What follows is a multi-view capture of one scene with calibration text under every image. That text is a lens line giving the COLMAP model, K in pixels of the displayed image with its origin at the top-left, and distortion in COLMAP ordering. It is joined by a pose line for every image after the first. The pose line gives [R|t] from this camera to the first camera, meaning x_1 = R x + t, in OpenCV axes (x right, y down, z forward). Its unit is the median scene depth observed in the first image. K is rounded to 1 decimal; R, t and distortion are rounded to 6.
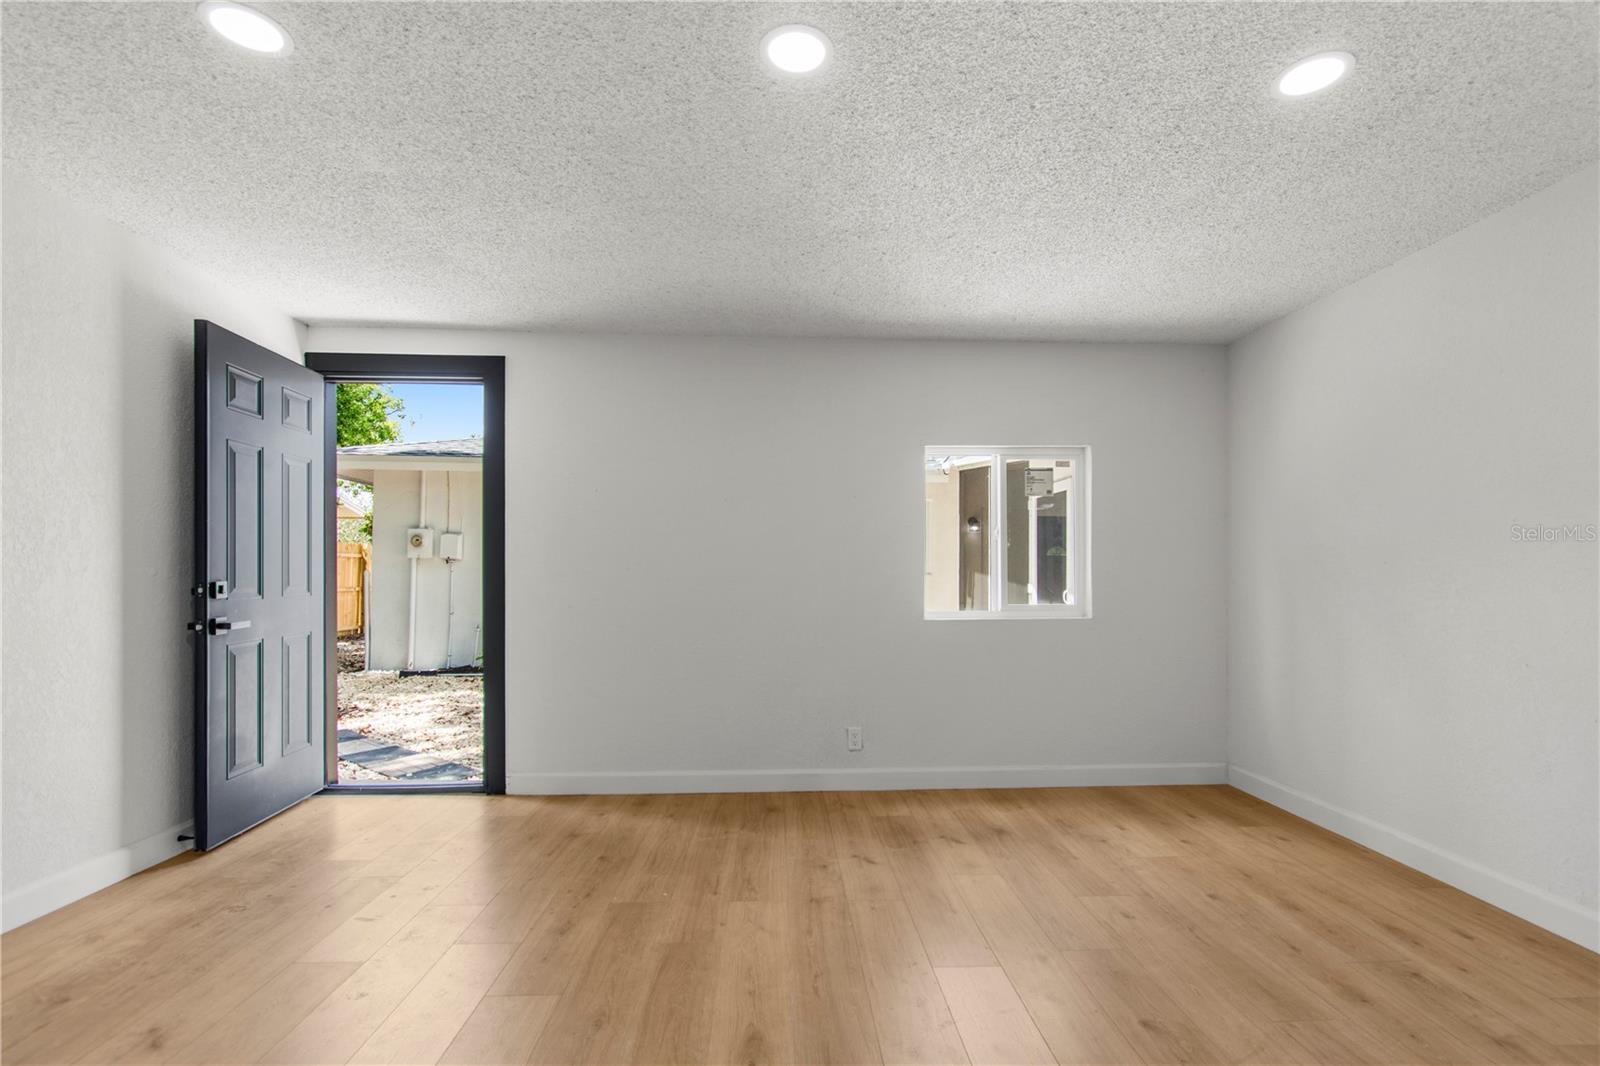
lens RADIAL K [[733.4, 0, 825.5], [0, 733.4, 568.8], [0, 0, 1]] dist [0.015341, -0.016694]
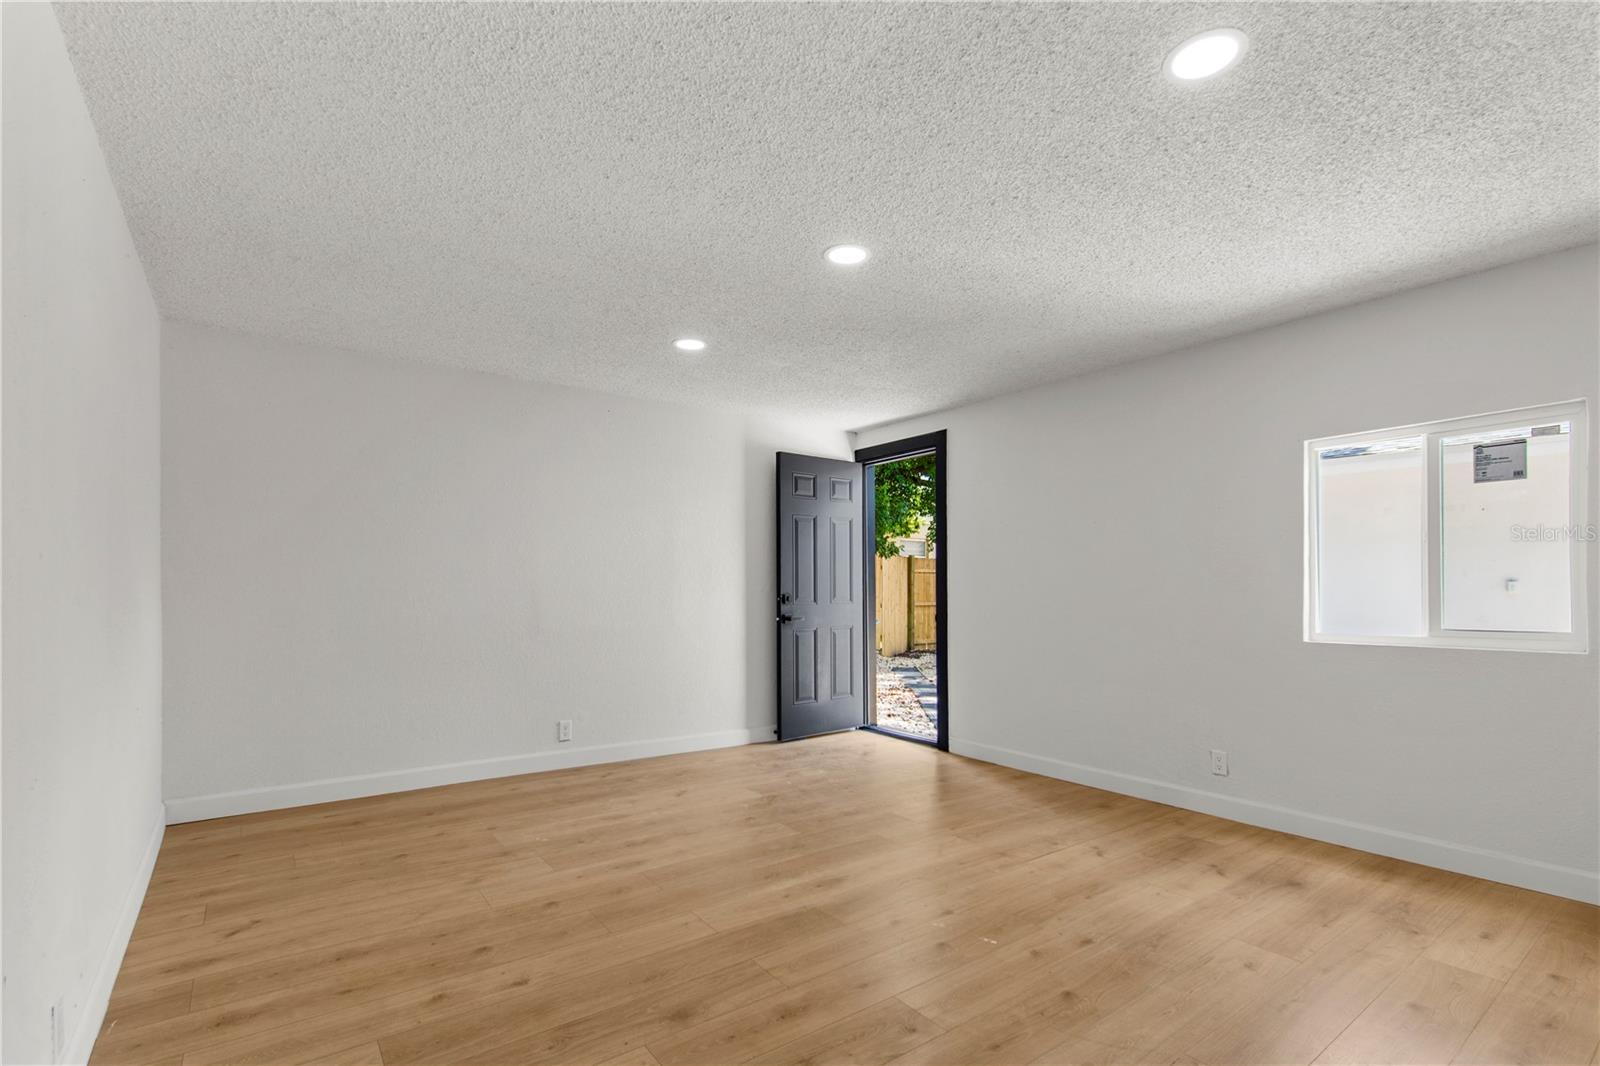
lens RADIAL K [[739.6, 0, 802.7], [0, 739.6, 588.6], [0, 0, 1]] dist [0.000866, 0.000480]
pose [[0.545893, -0.002293, -0.837852, 0.657162], [0.007675, 0.999968, 0.002264, -0.000150], [0.837820, -0.007667, 0.545893, 0.033368]]
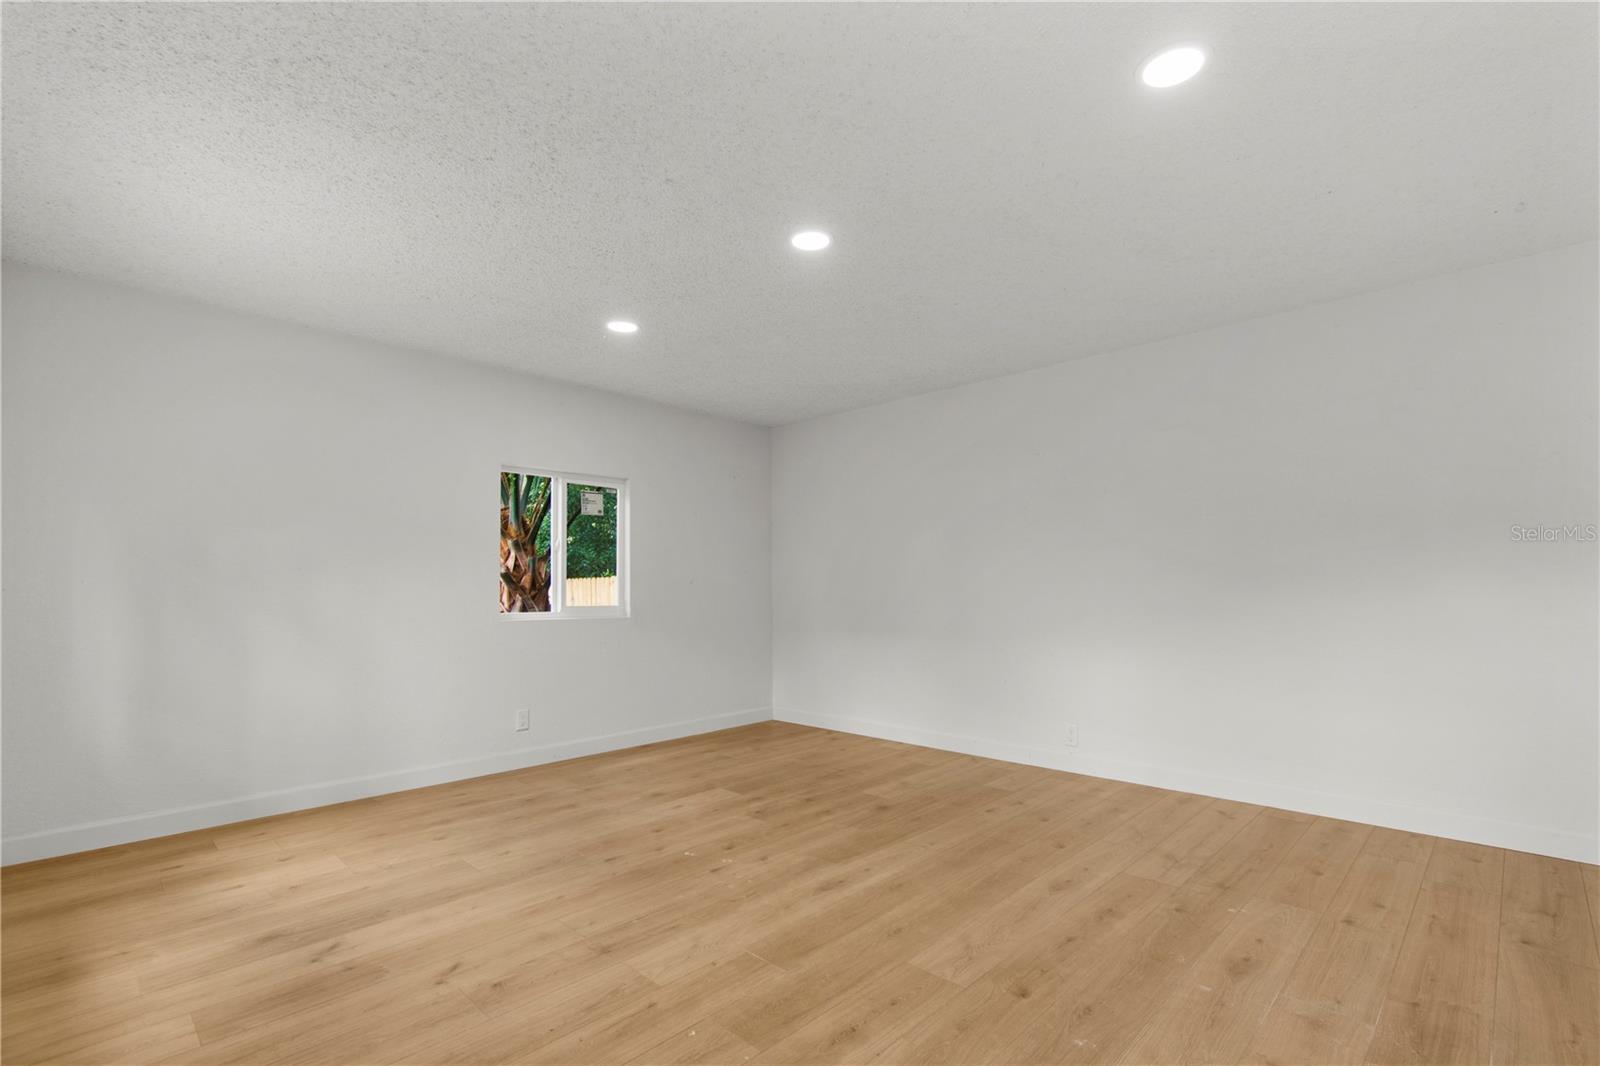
lens RADIAL K [[739.6, 0, 802.7], [0, 739.6, 588.6], [0, 0, 1]] dist [0.000866, 0.000480]
pose [[-0.668641, -0.004085, 0.743574, -0.633263], [-0.003179, 0.999991, 0.002635, 0.017885], [-0.743578, -0.000601, -0.668649, 1.095935]]
